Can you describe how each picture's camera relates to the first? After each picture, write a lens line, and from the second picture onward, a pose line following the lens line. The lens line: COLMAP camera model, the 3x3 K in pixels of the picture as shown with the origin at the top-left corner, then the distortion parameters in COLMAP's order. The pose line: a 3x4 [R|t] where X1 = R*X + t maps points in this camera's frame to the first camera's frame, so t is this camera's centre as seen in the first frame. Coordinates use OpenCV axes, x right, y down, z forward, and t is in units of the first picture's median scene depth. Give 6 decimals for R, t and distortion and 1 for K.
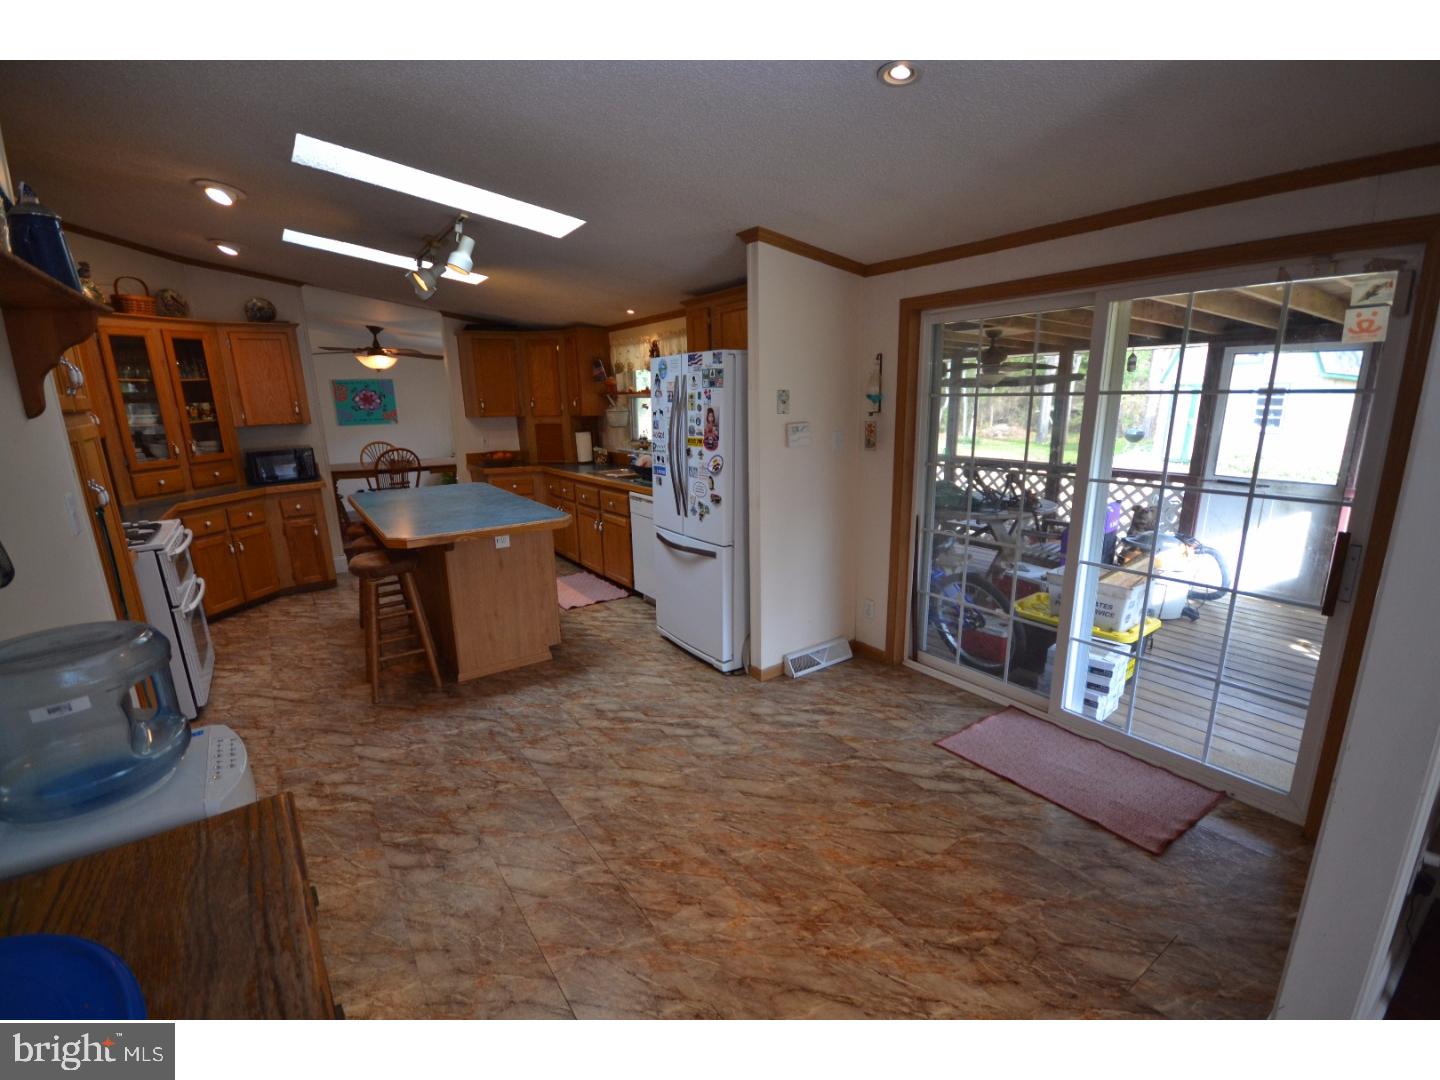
lens RADIAL K [[645.4, 0, 708.5], [0, 645.4, 547.3], [0, 0, 1]] dist [0.000907, 0.000132]
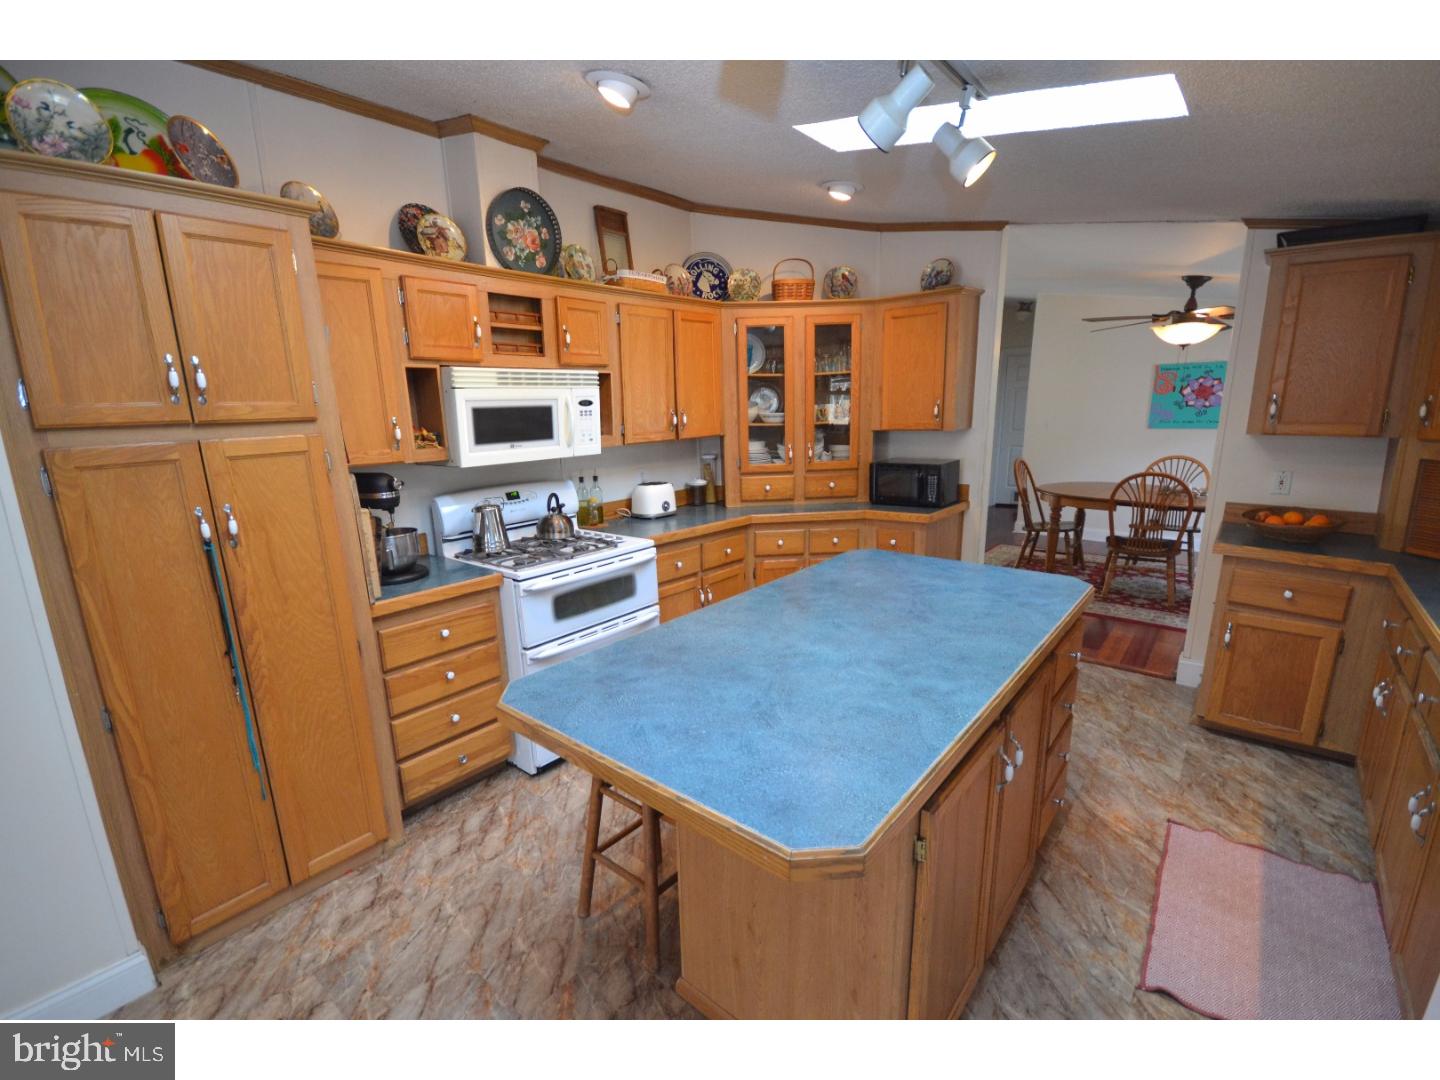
lens RADIAL K [[645.4, 0, 708.5], [0, 645.4, 547.3], [0, 0, 1]] dist [0.000907, 0.000132]
pose [[0.272599, 0.228566, -0.934584, -0.002780], [-0.210300, 0.962039, 0.173940, -0.167392], [0.938863, 0.149127, 0.310318, 0.680525]]
